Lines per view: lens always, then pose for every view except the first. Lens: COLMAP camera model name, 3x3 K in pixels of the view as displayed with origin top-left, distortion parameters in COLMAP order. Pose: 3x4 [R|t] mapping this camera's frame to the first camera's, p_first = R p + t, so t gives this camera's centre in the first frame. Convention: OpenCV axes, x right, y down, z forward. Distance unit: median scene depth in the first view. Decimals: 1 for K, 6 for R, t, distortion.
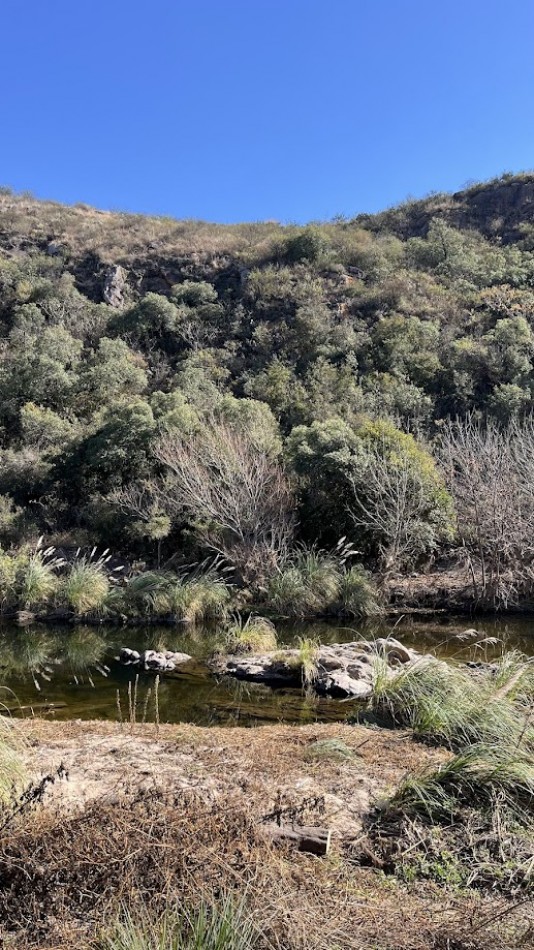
lens RADIAL K [[718.7, 0, 286.5], [0, 718.7, 471.6], [0, 0, 1]] dist [0.044536, -0.028538]
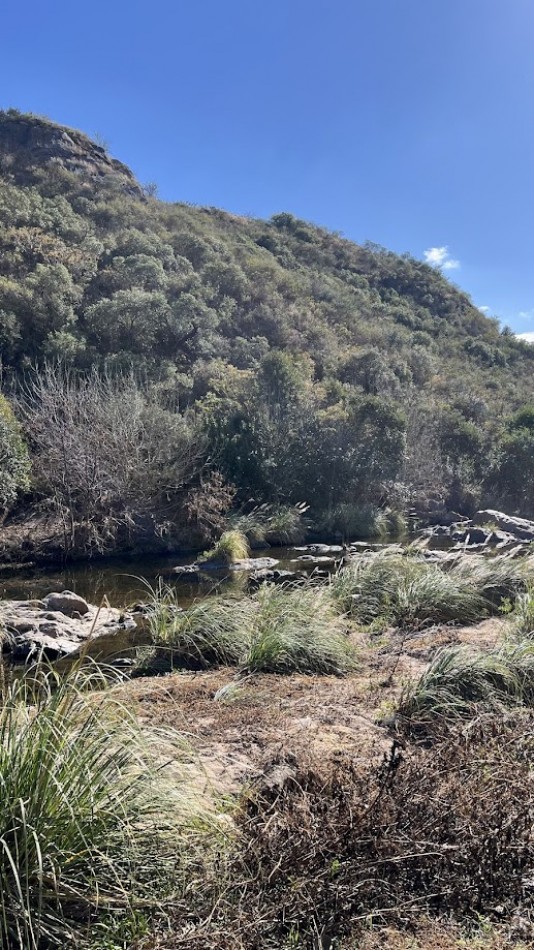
lens RADIAL K [[718.7, 0, 271.2], [0, 718.7, 466.8], [0, 0, 1]] dist [0.044536, -0.028538]
pose [[0.763899, 0.001439, 0.645335, -0.099375], [-0.038462, 0.998321, 0.043302, 0.007698], [-0.644189, -0.057899, 0.762672, 0.049232]]
